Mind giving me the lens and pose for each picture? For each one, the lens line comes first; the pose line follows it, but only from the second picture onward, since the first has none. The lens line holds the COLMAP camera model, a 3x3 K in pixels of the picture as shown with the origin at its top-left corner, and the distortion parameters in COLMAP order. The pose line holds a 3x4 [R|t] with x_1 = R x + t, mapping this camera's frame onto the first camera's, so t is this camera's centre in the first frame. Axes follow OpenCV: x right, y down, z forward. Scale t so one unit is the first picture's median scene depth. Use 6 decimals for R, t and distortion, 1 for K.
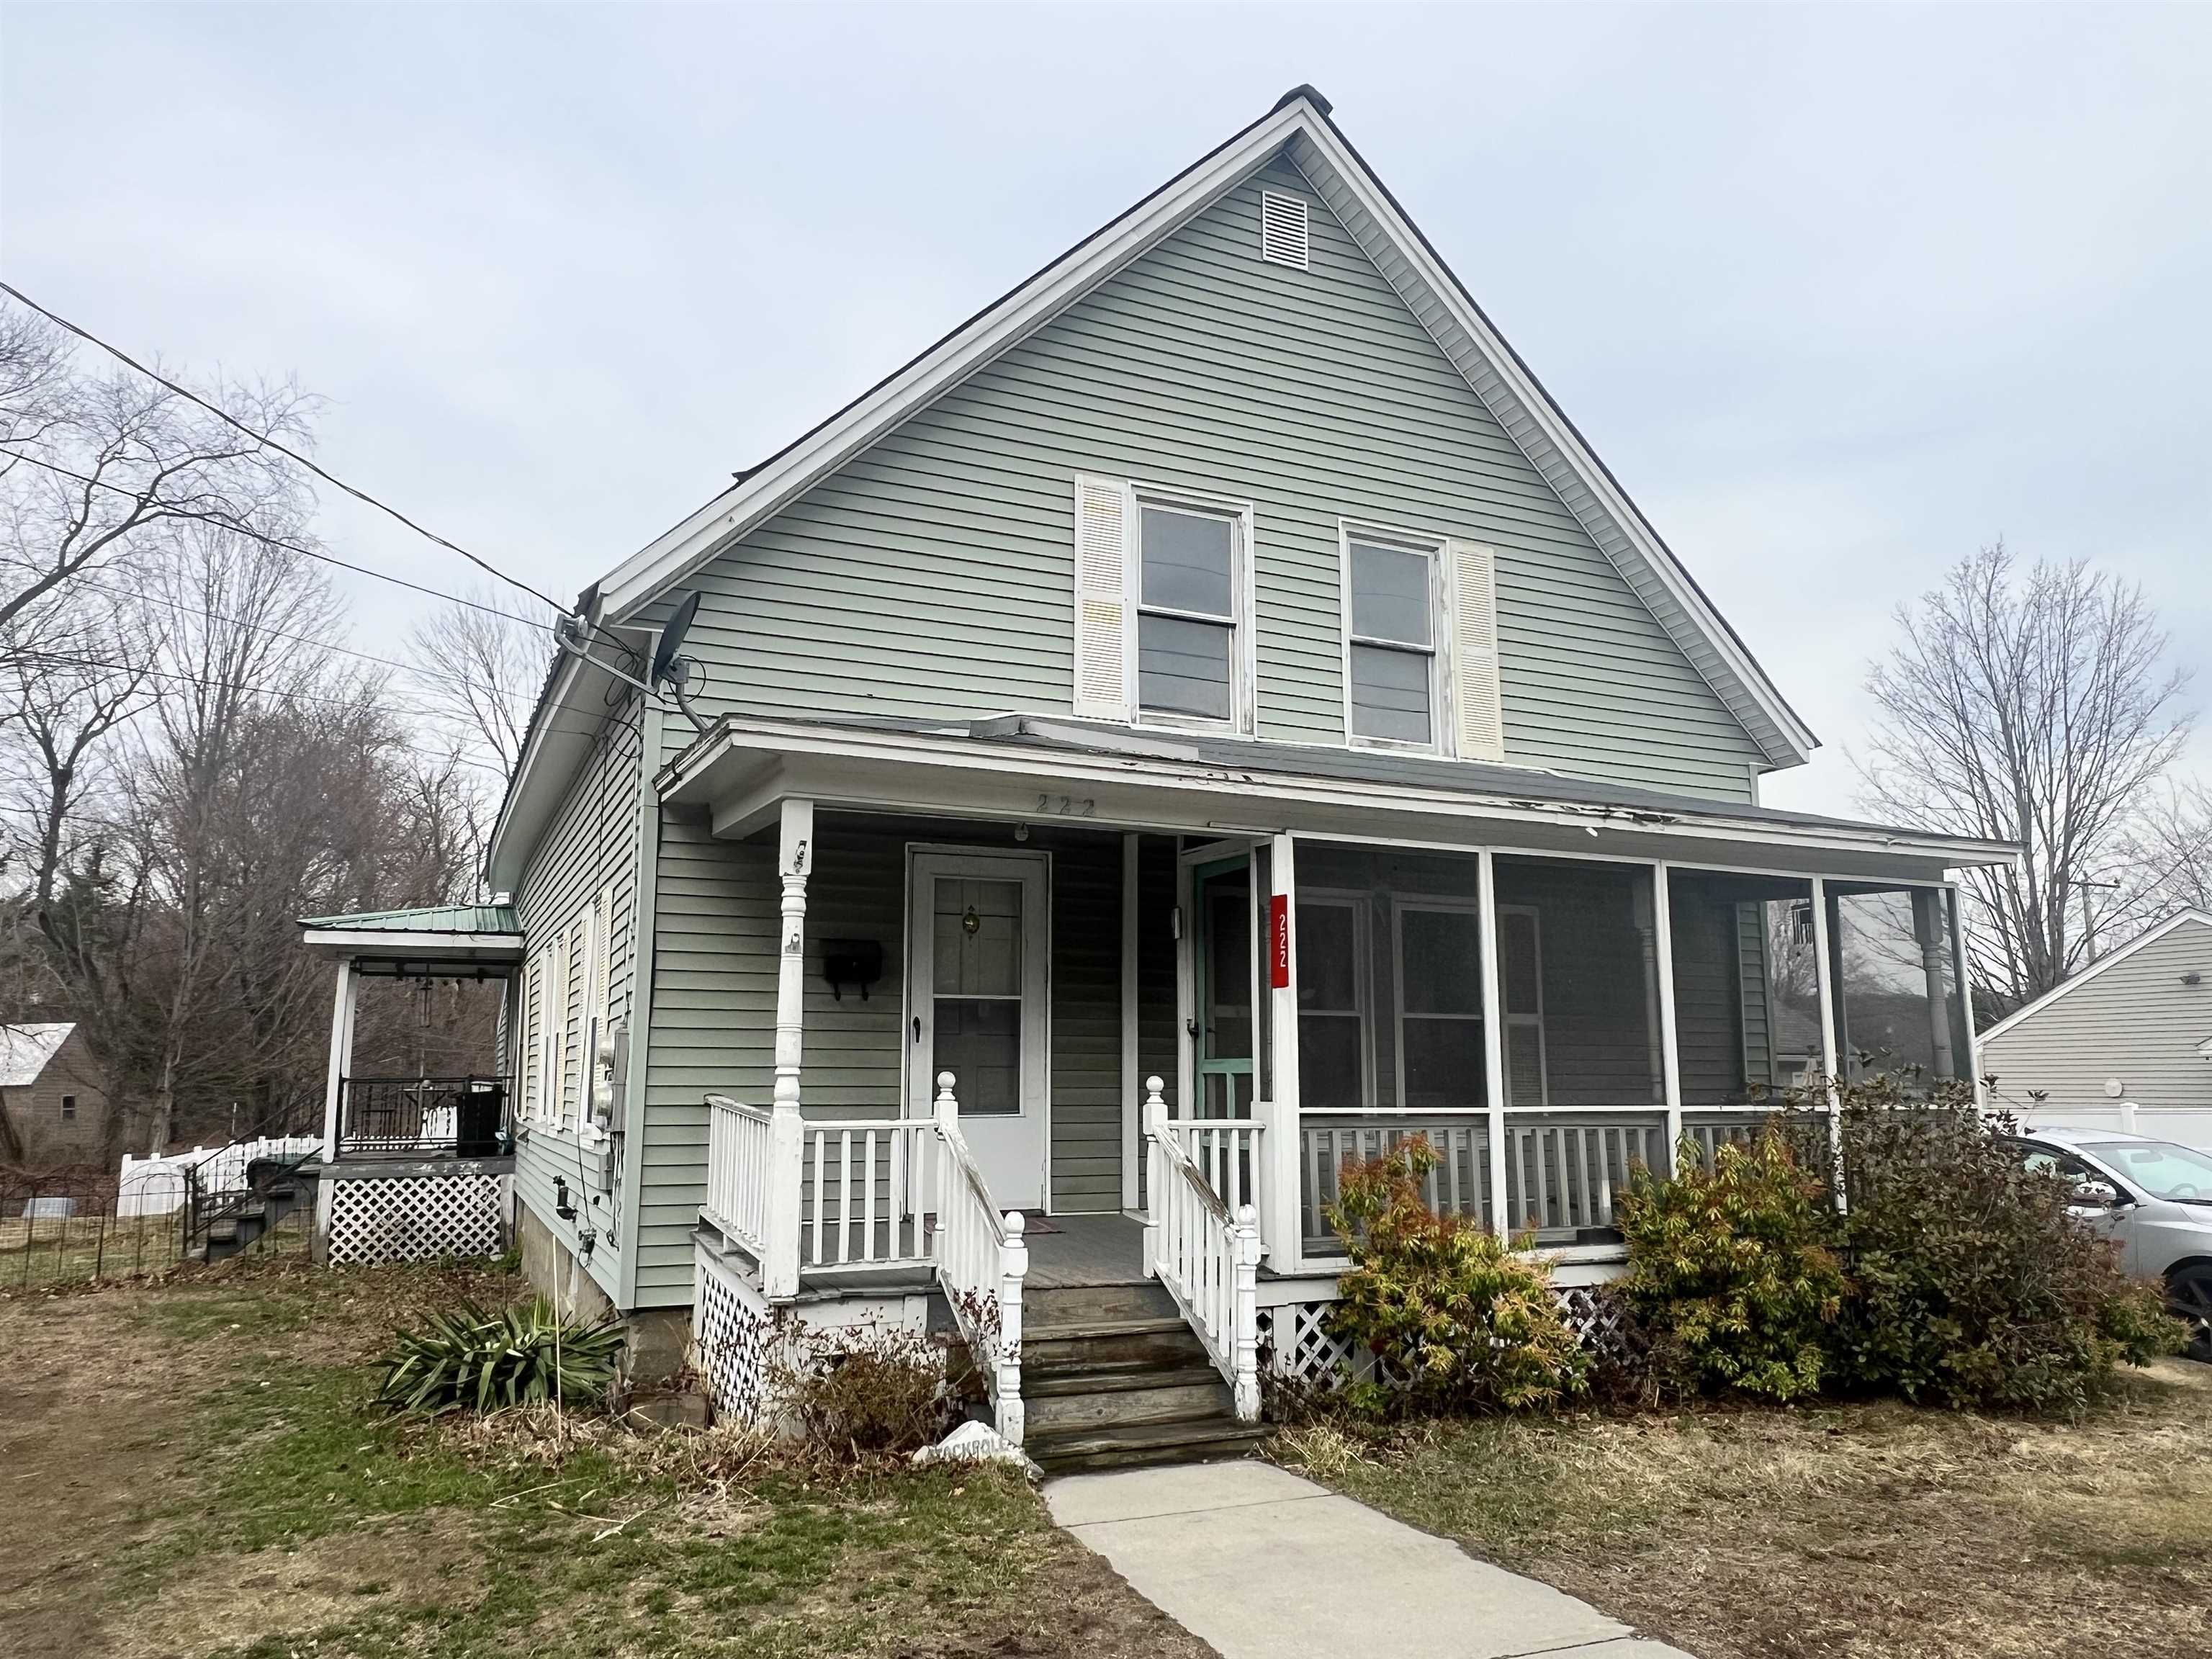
lens RADIAL K [[1539.2, 0, 1104.5], [0, 1539.2, 838.2], [0, 0, 1]] dist [0.007531, 0.004459]
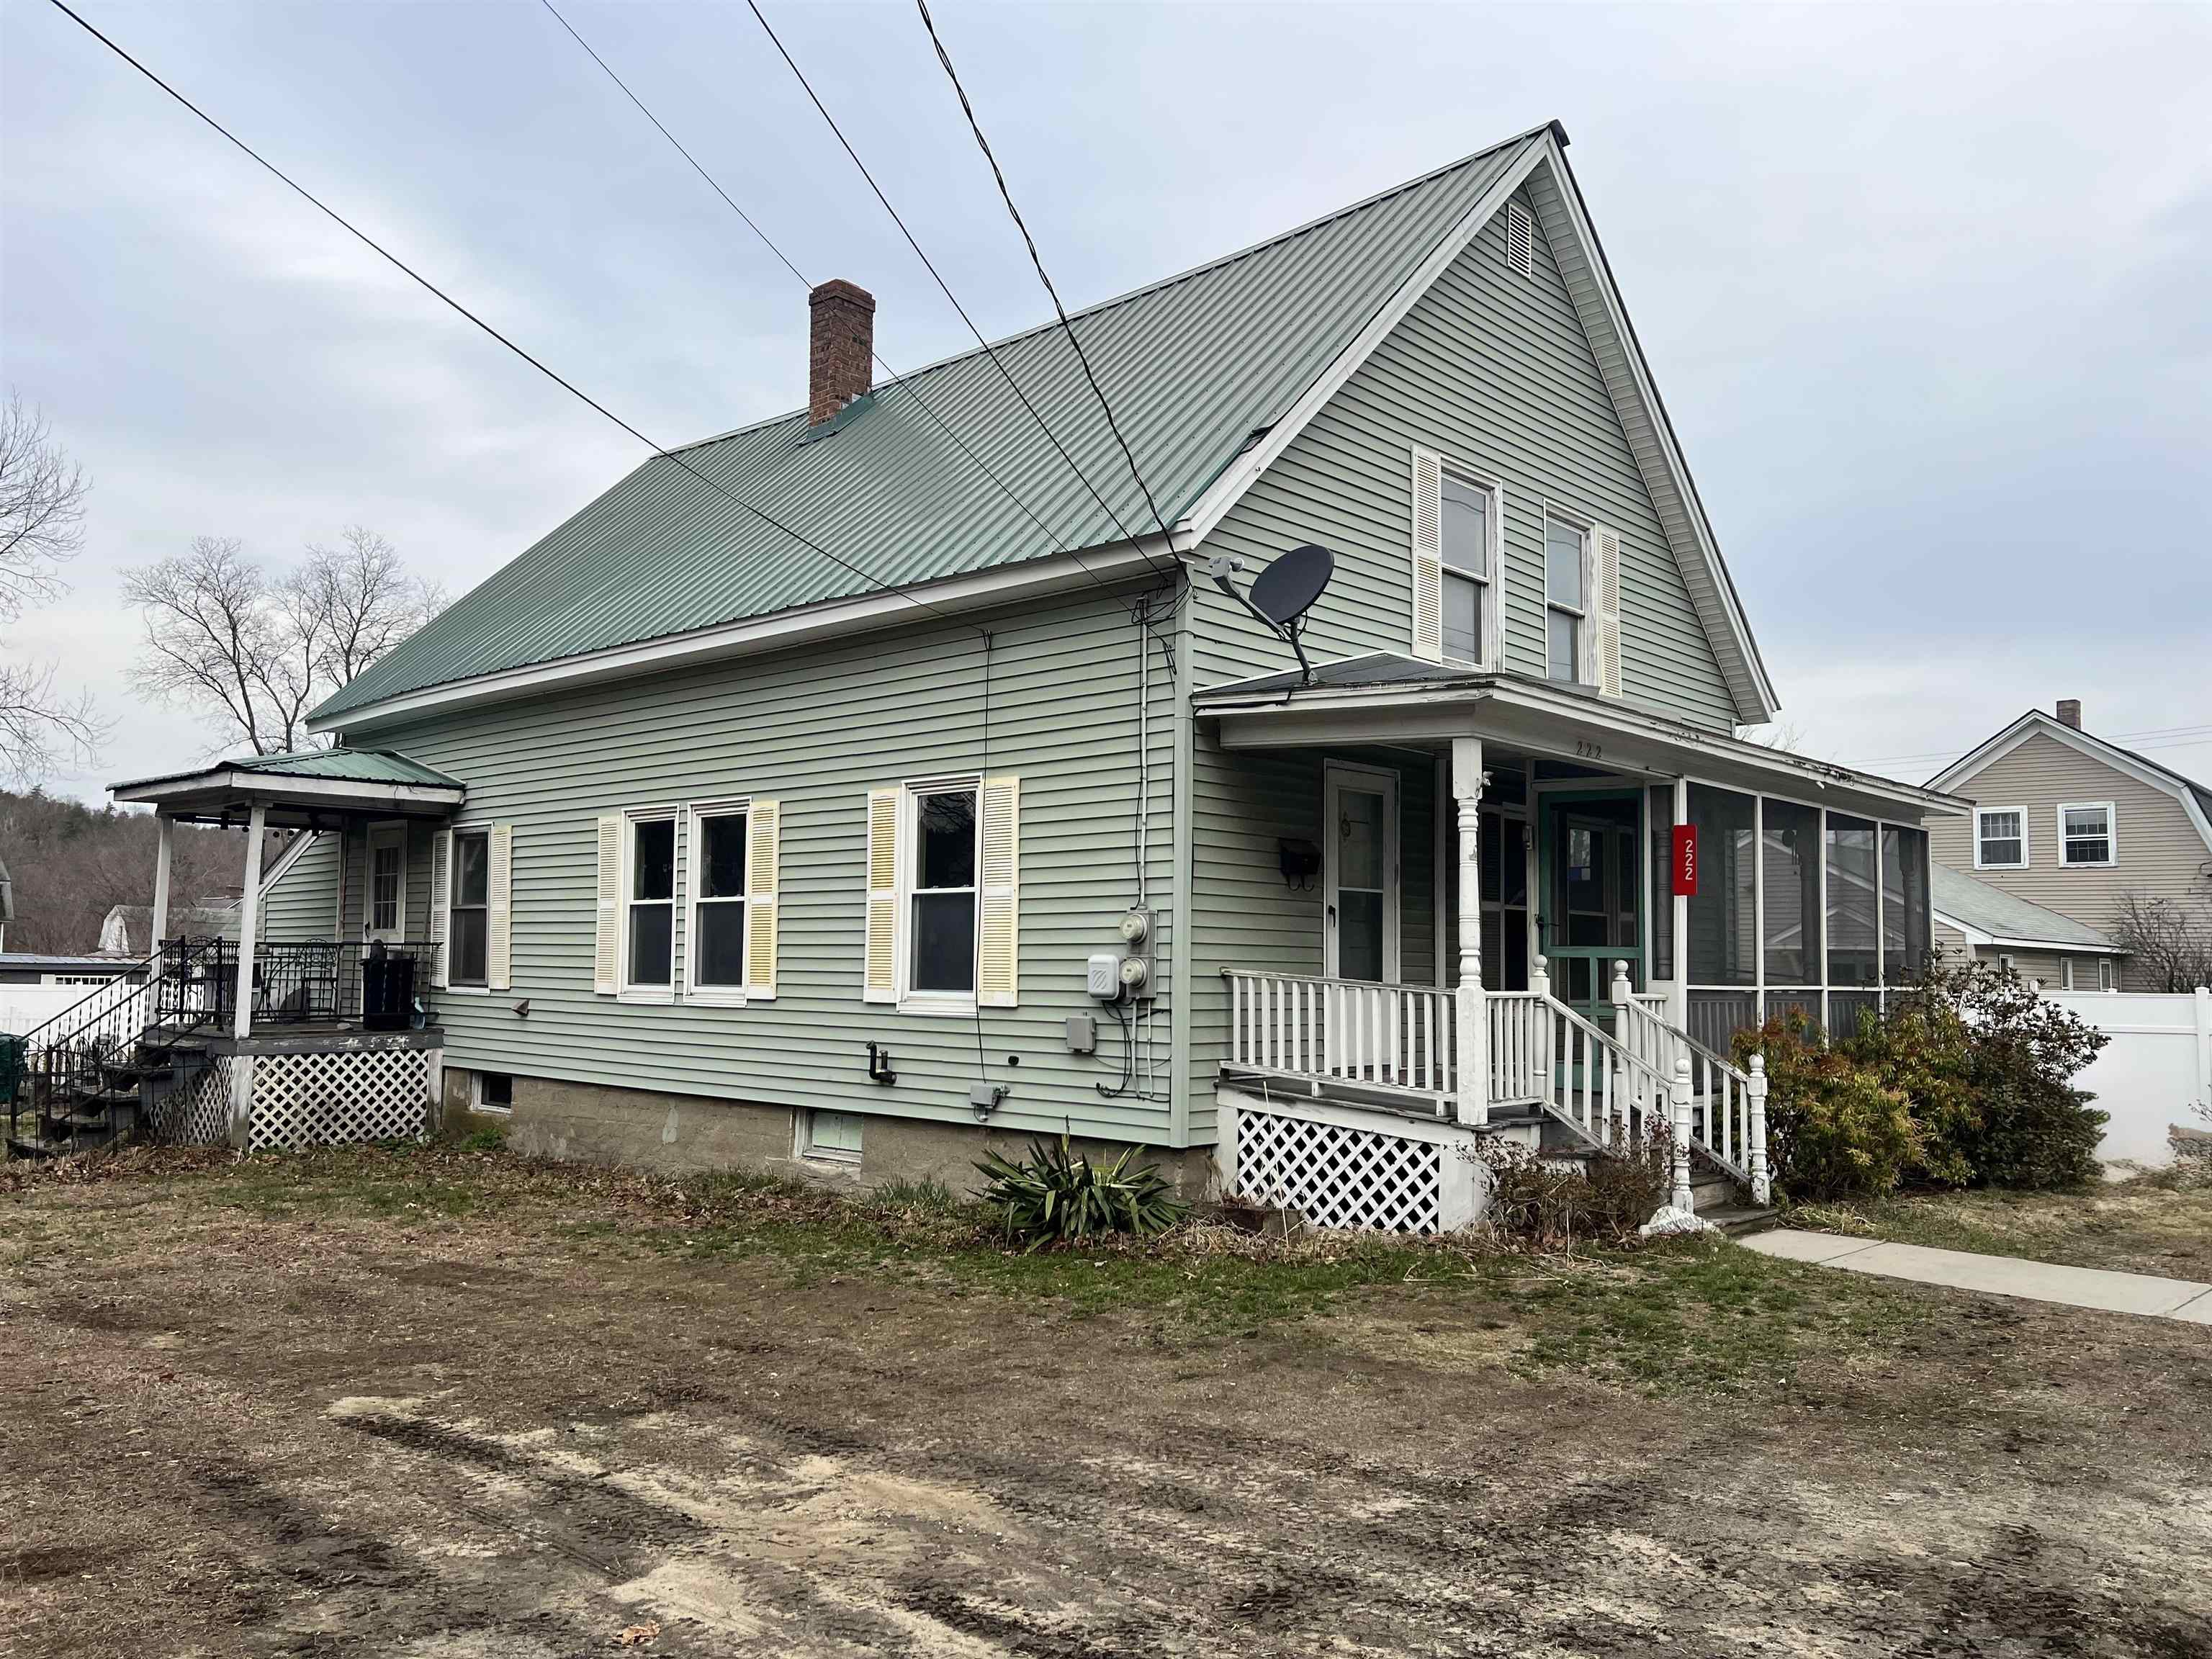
lens RADIAL K [[1681.2, 0, 1106.5], [0, 1681.2, 827.7], [0, 0, 1]] dist [0.039584, -0.002350]
pose [[0.921073, 0.044827, 0.386800, -0.432178], [-0.075607, 0.995035, 0.064723, -0.008098], [-0.381978, -0.088860, 0.919889, -0.067233]]
